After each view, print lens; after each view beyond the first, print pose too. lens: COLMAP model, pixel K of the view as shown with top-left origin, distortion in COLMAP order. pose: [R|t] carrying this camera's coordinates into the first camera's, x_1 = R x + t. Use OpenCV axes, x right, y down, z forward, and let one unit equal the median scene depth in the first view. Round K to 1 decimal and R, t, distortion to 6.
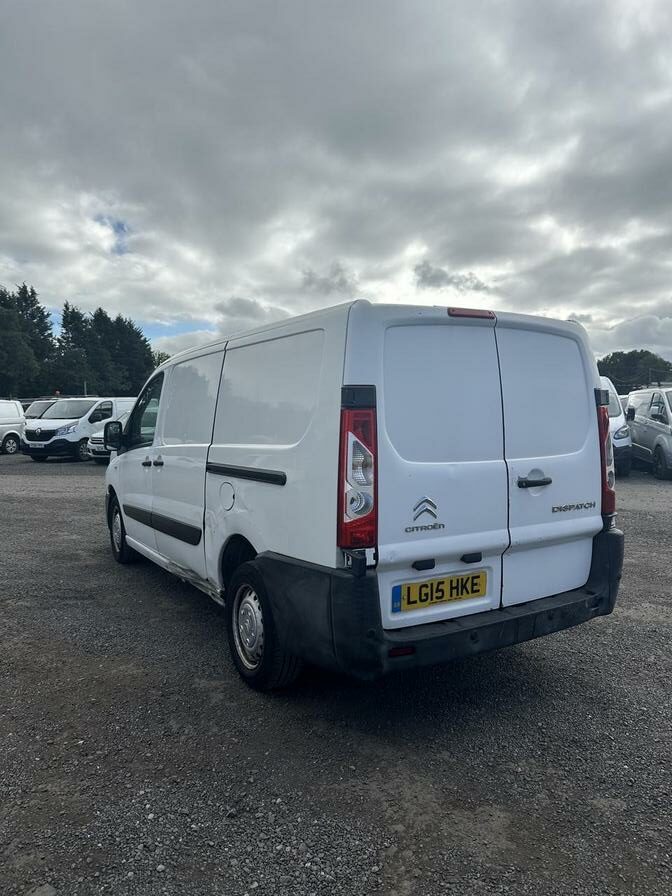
lens RADIAL K [[638.3, 0, 339.4], [0, 638.3, 448.8], [0, 0, 1]] dist [0.010073, -0.004546]
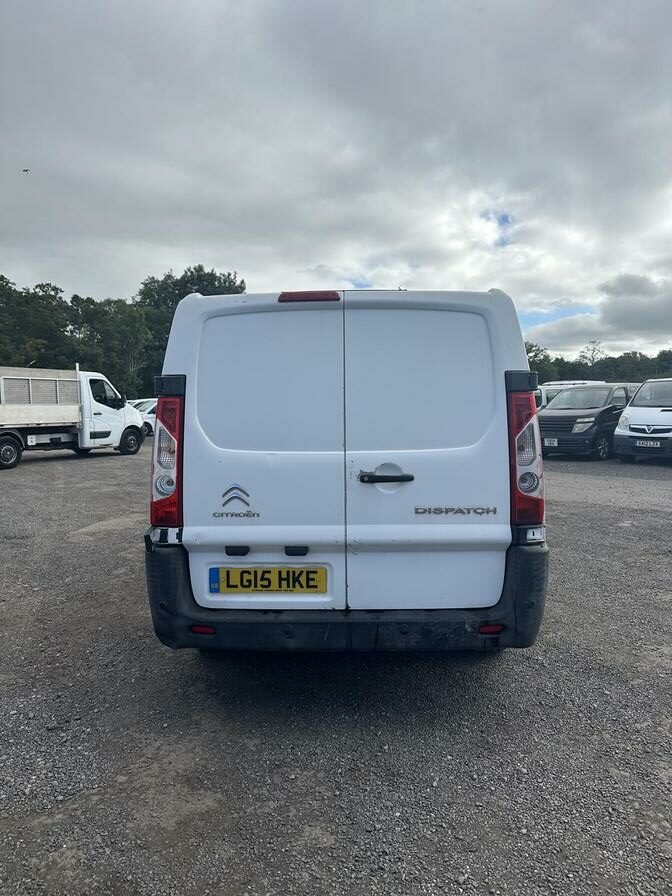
lens RADIAL K [[640.0, 0, 346.4], [0, 640.0, 447.2], [0, 0, 1]] dist [0.010680, -0.005175]
pose [[0.829733, 0.031203, -0.557288, 0.776409], [-0.022823, 0.999498, 0.021981, -0.008707], [0.557694, -0.005520, 0.830028, 0.231416]]
